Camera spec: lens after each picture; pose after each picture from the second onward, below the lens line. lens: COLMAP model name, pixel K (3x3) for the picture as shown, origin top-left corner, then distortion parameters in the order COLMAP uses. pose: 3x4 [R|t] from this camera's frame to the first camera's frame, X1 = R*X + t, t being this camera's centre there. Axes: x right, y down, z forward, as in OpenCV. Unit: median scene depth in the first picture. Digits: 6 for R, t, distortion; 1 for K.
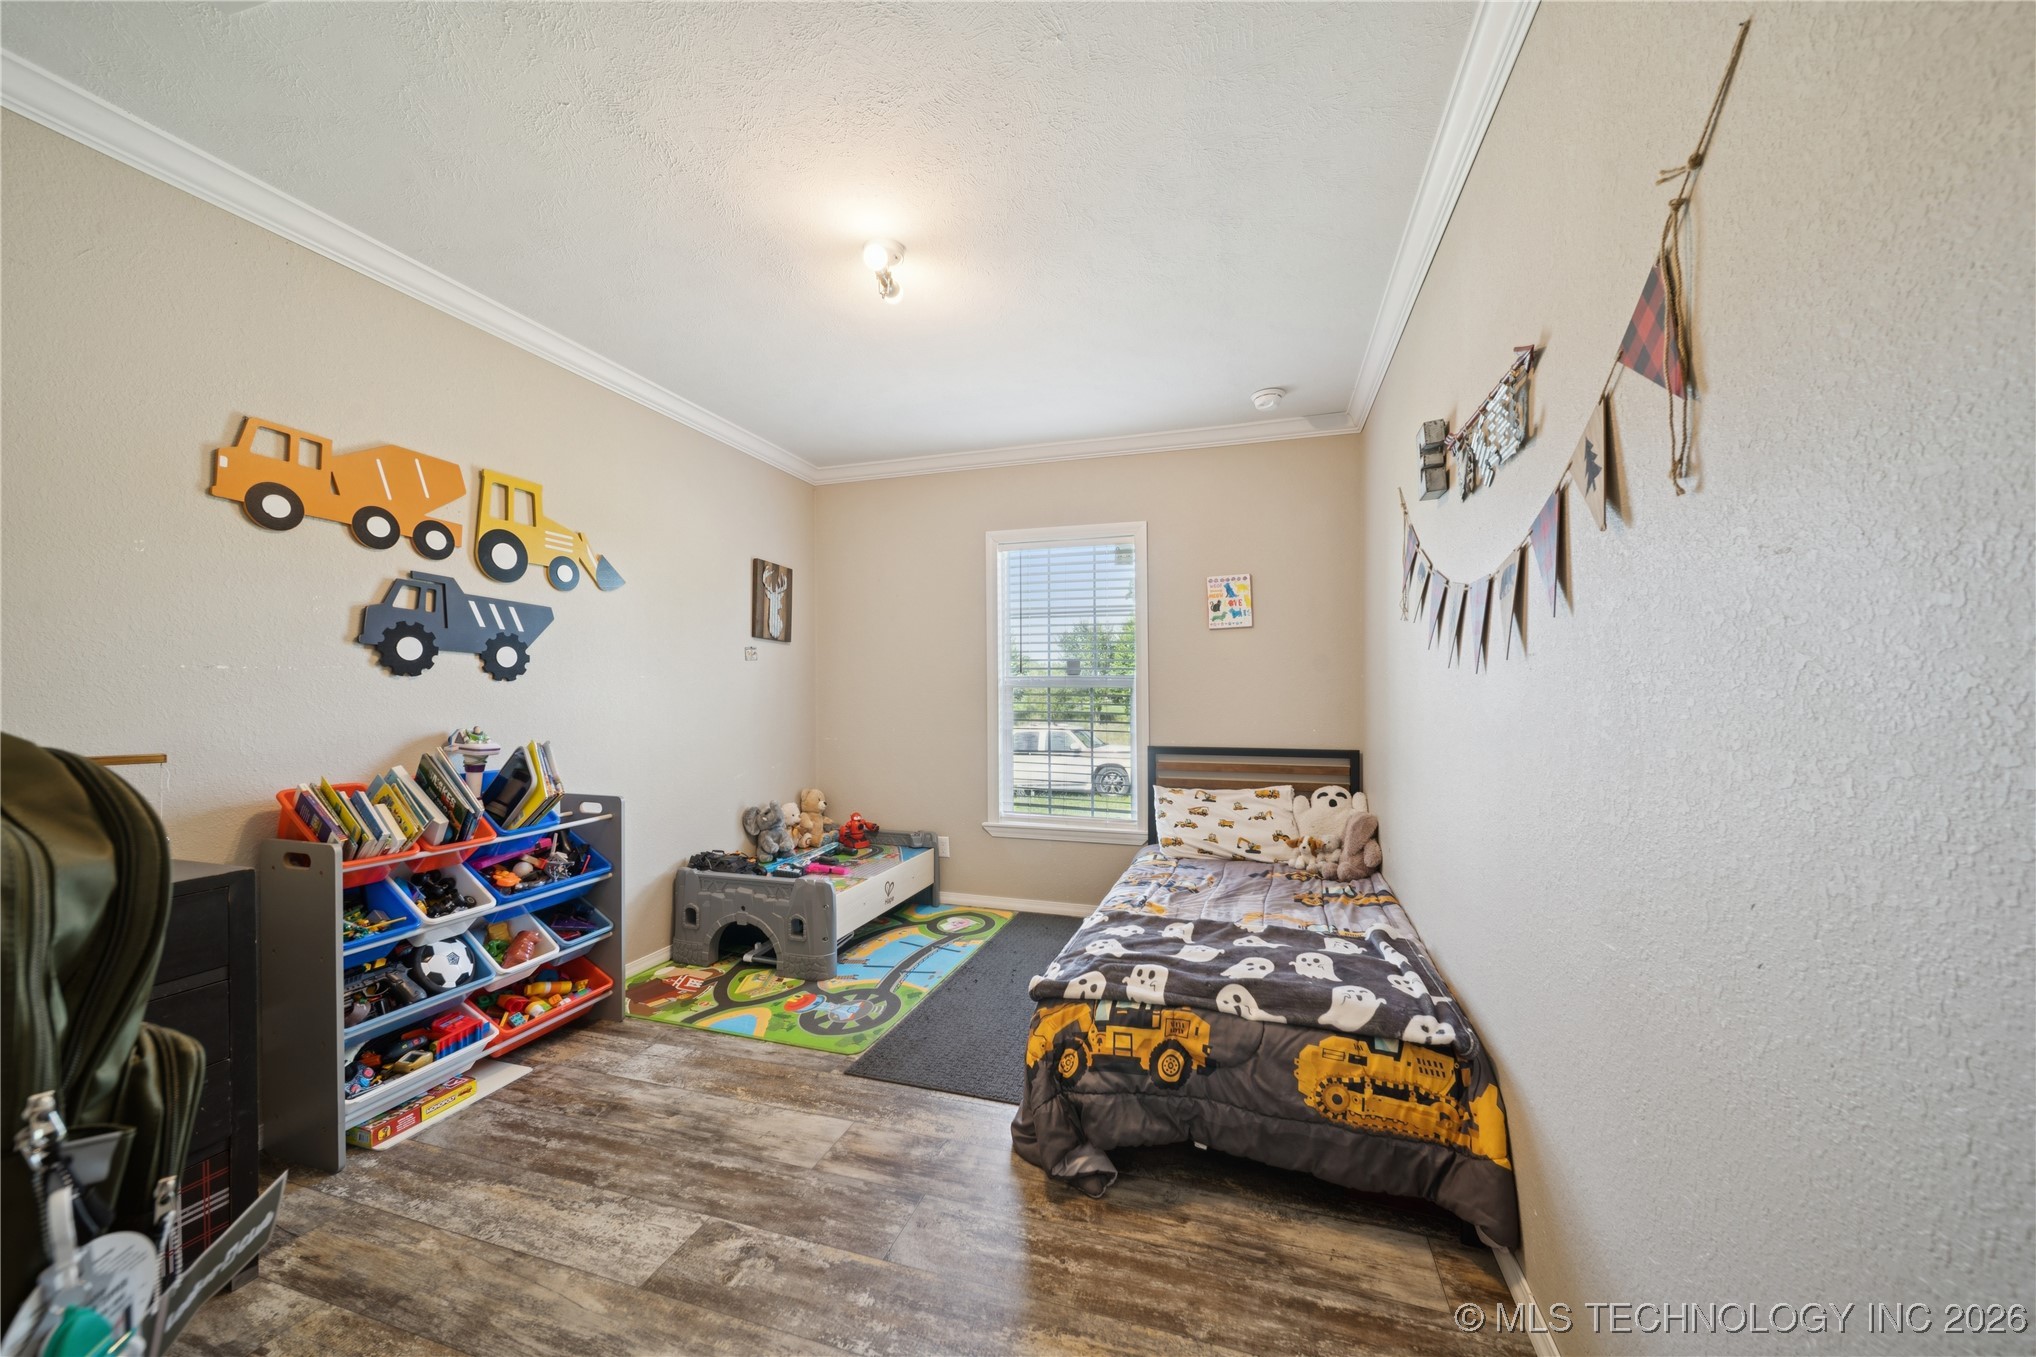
lens RADIAL K [[738.8, 0, 1019.3], [0, 738.8, 688.9], [0, 0, 1]] dist [0.004476, -0.000432]
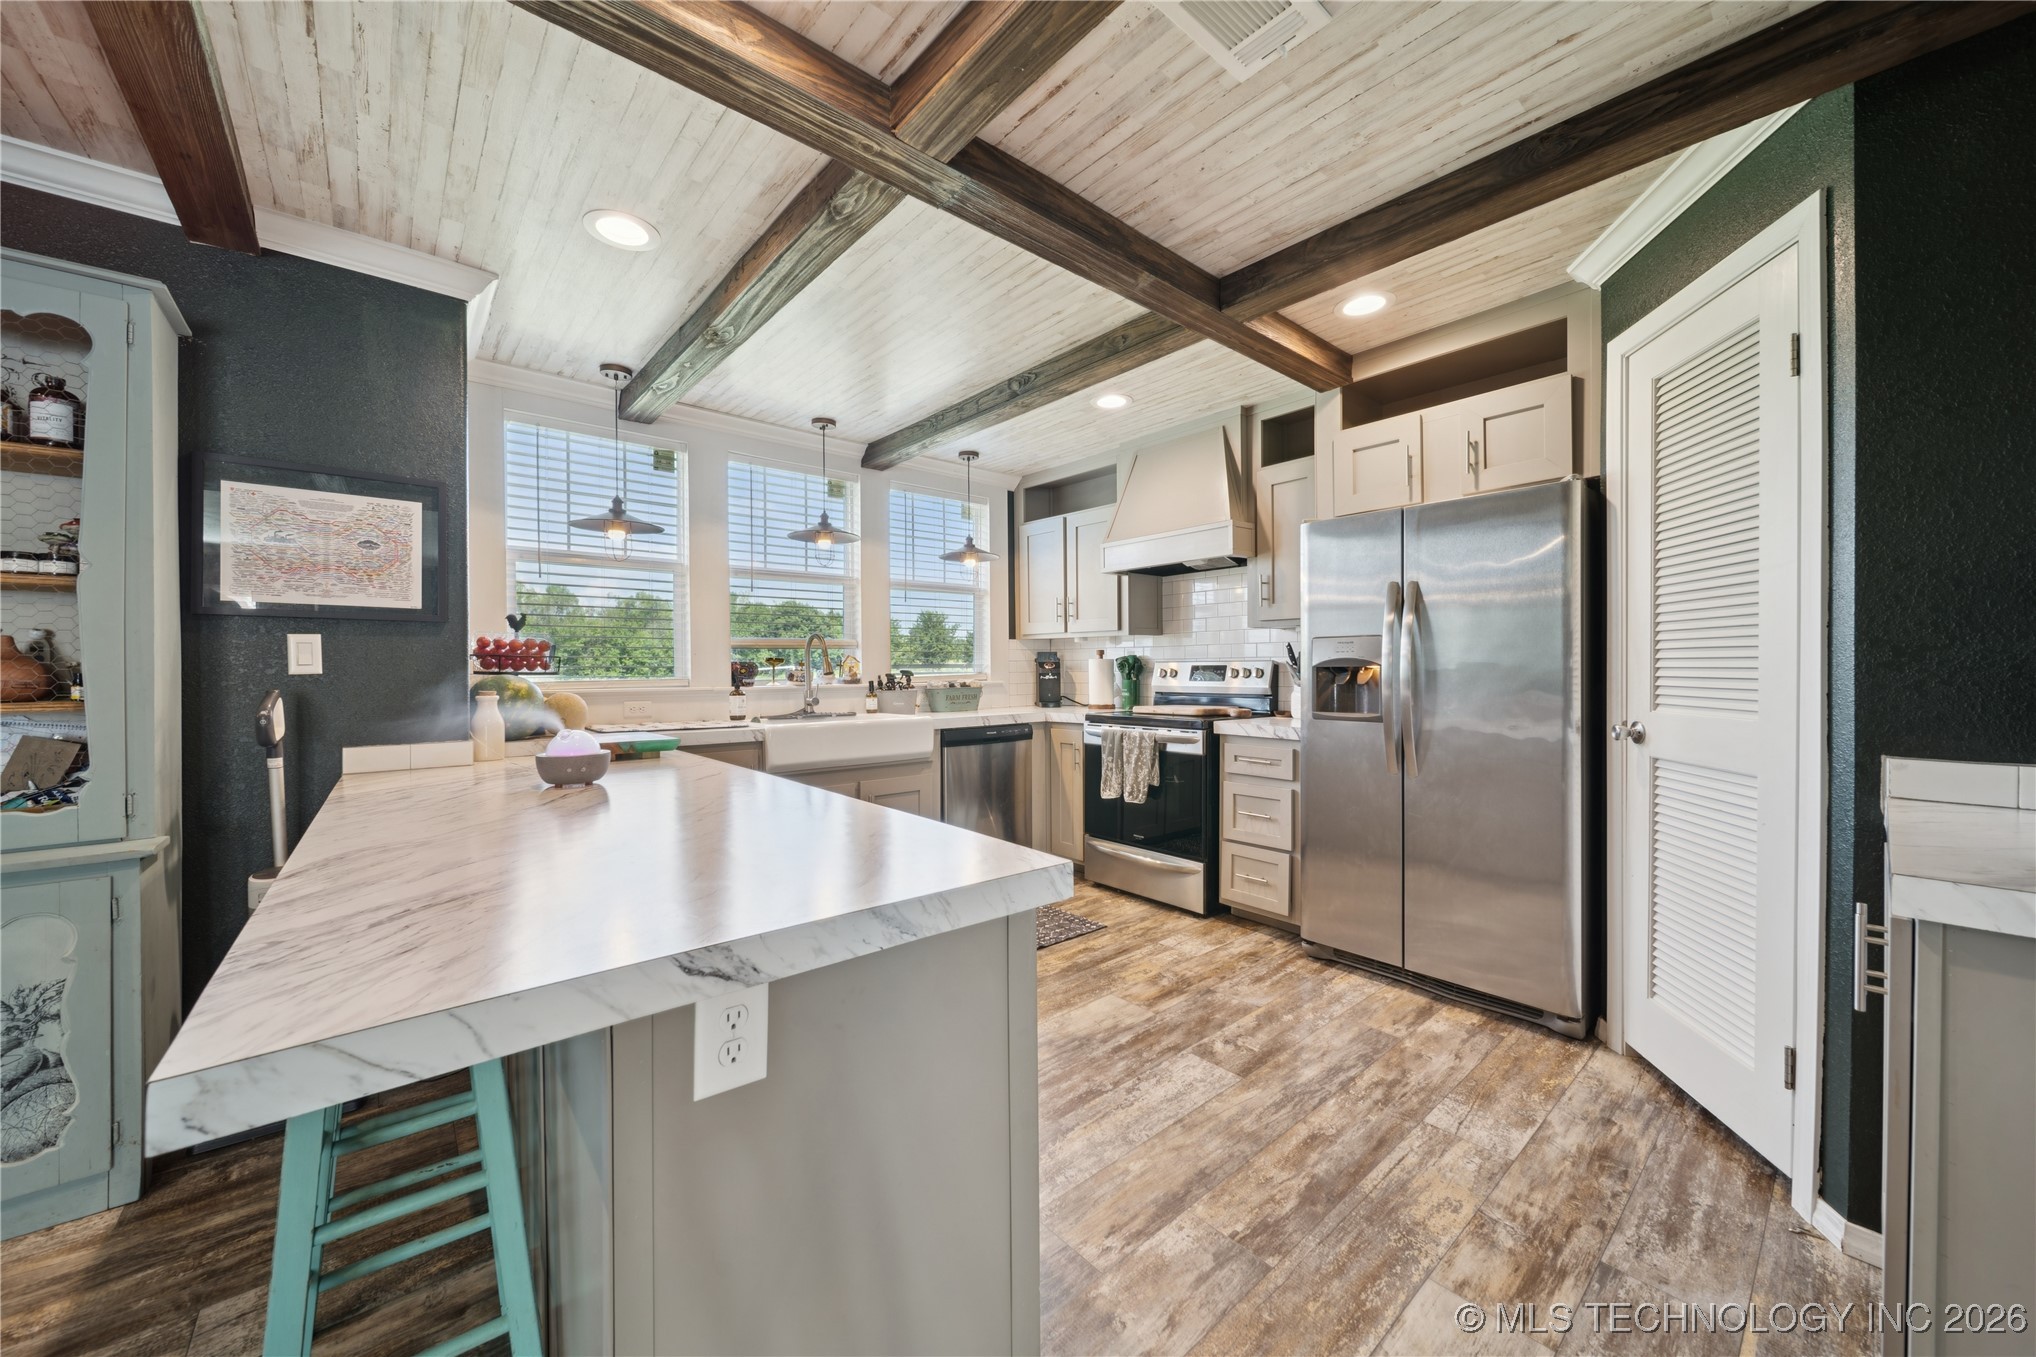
lens RADIAL K [[749.0, 0, 999.1], [0, 749.0, 681.0], [0, 0, 1]] dist [0.010302, -0.004004]
pose [[0.526929, -0.011618, 0.849830, -1.848068], [0.000122, 0.999908, 0.013594, 0.005542], [-0.849909, -0.007059, 0.526882, 0.582788]]
